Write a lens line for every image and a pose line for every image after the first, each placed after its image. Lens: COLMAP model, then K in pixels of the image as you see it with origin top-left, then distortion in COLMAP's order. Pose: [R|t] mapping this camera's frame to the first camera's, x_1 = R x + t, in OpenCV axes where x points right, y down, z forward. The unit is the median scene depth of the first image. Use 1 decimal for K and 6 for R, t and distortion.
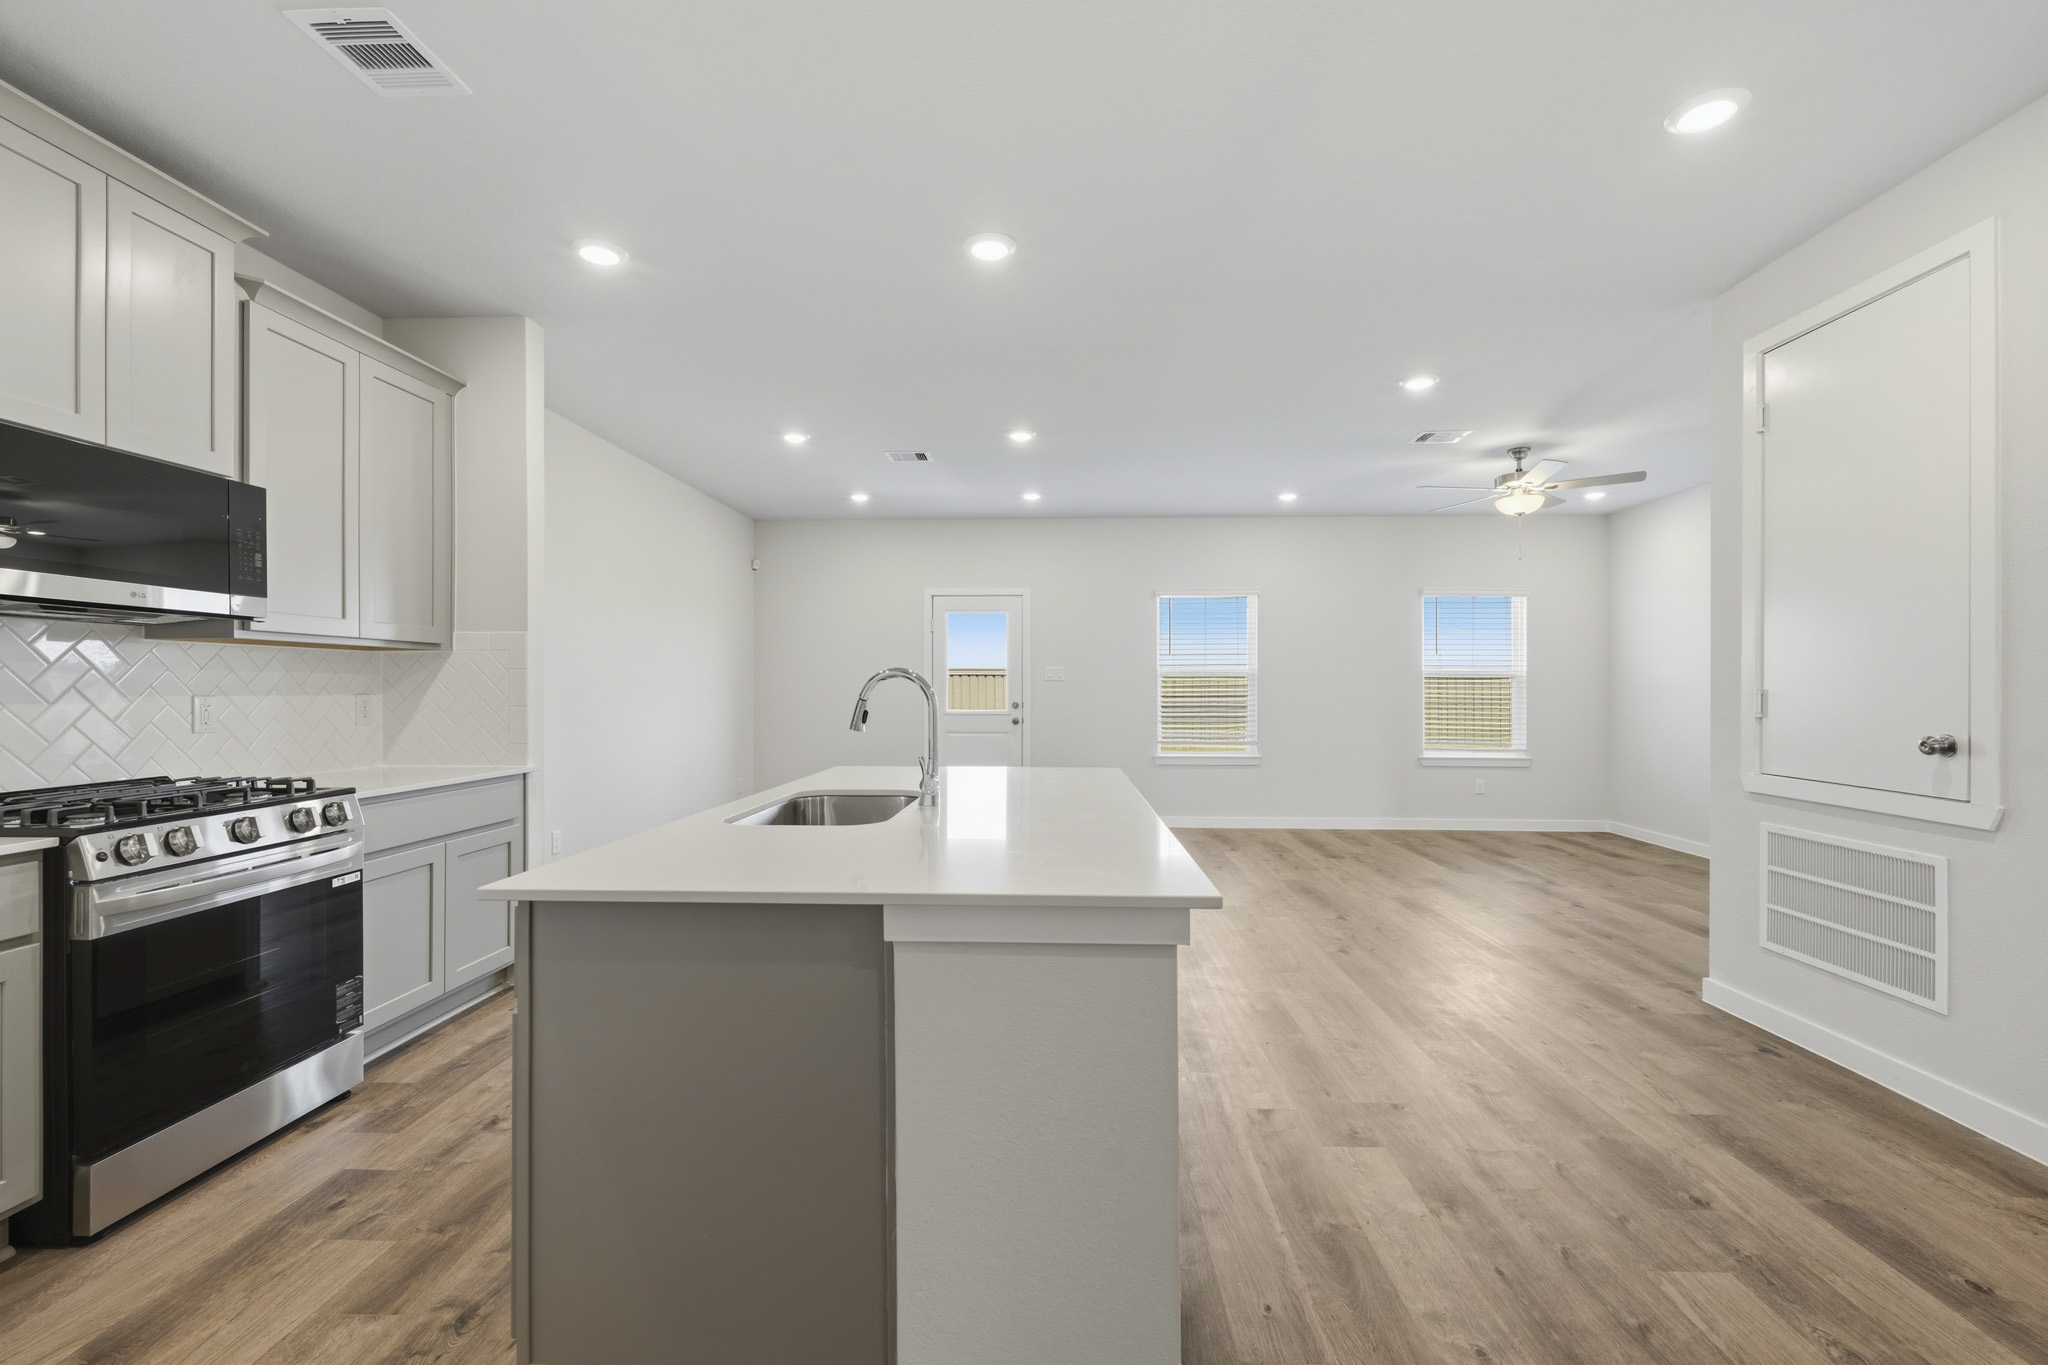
lens RADIAL K [[892.5, 0, 1024.0], [0, 892.5, 682.5], [0, 0, 1]] dist [0.000961, 0.000169]
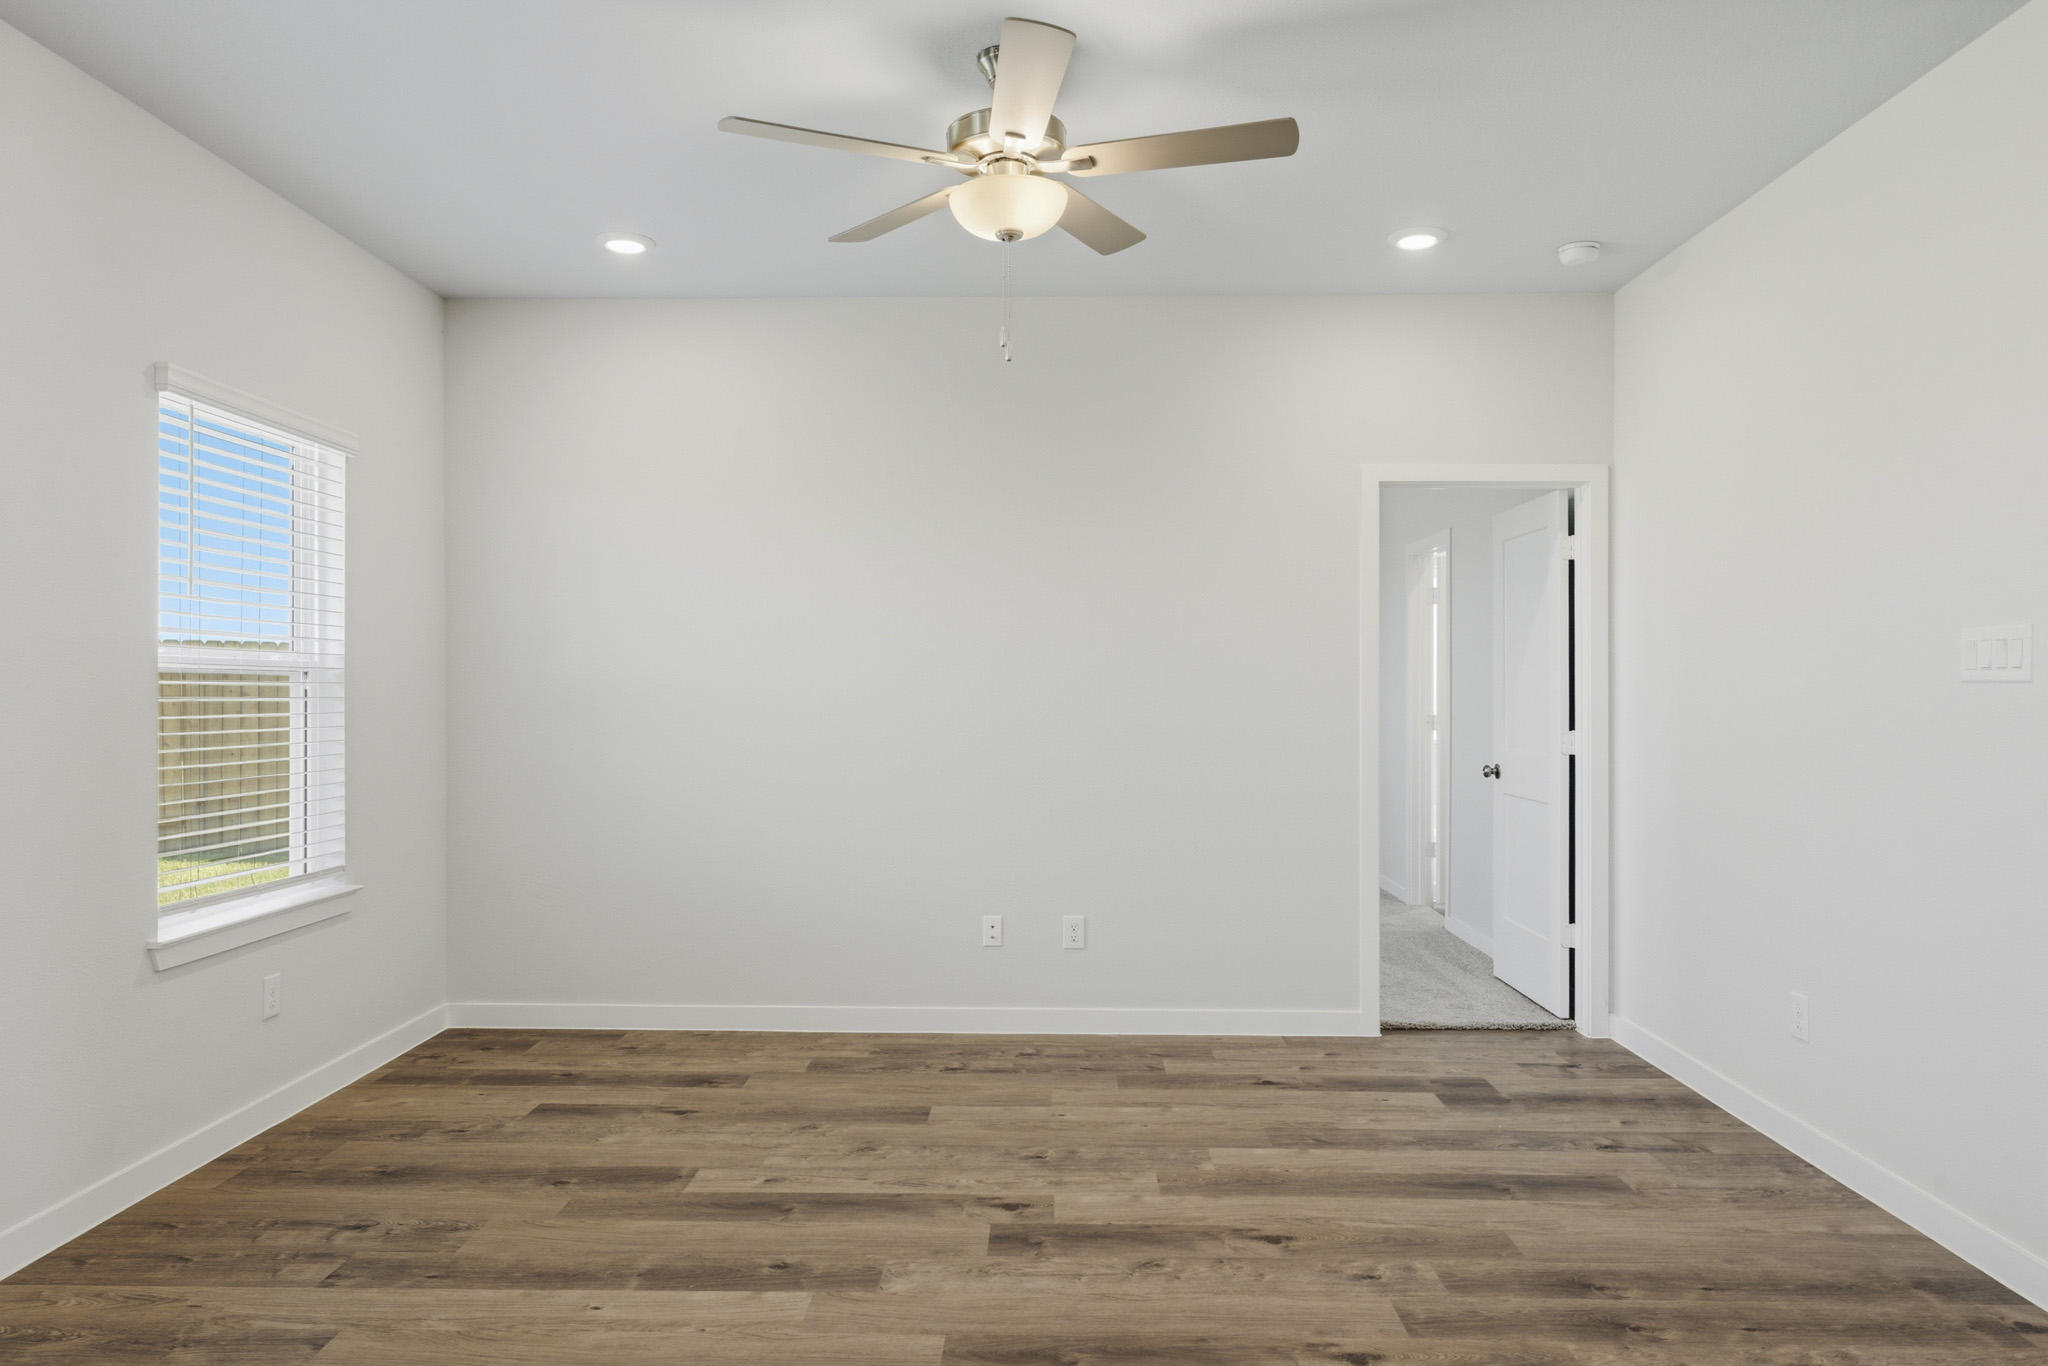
lens RADIAL K [[1310.0, 0, 1024.0], [0, 1310.0, 683.0], [0, 0, 1]] dist [-0.000556, 0.002477]
pose [[-0.020382, -0.003761, 0.999785, 0.034052], [-0.009692, 0.999947, 0.003564, -0.016717], [-0.999745, -0.009617, -0.020418, 2.179818]]
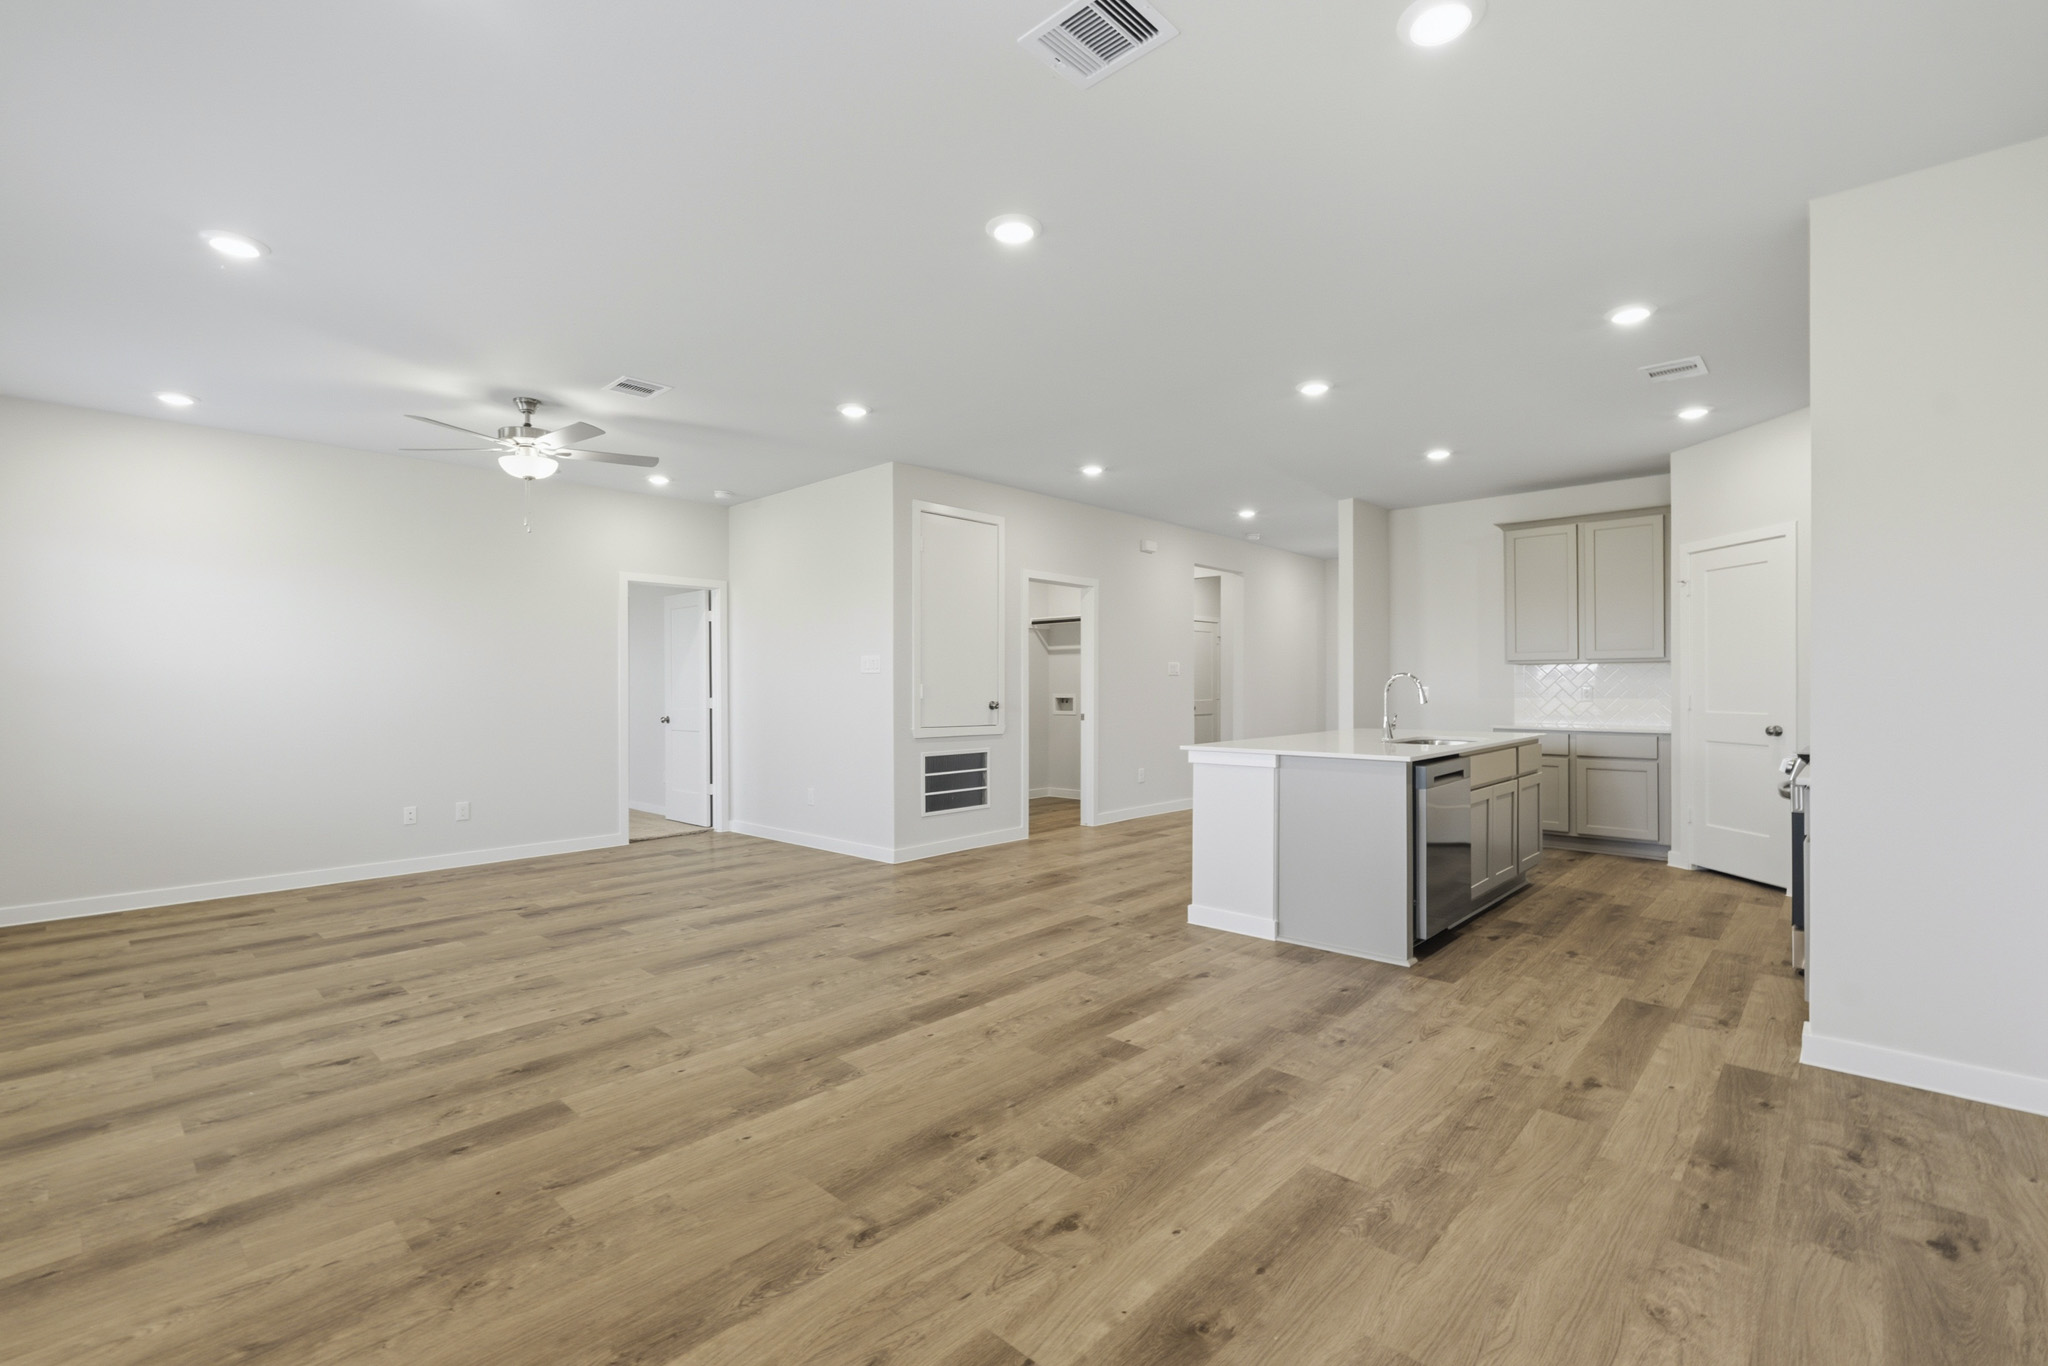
lens RADIAL K [[903.9, 0, 1024.0], [0, 903.9, 683.0], [0, 0, 1]] dist [-0.001832, -0.000042]
pose [[-0.758997, 0.003113, 0.651087, -0.768424], [-0.001752, 0.999975, -0.006823, 0.021615], [-0.651092, -0.006319, -0.758973, 2.912172]]
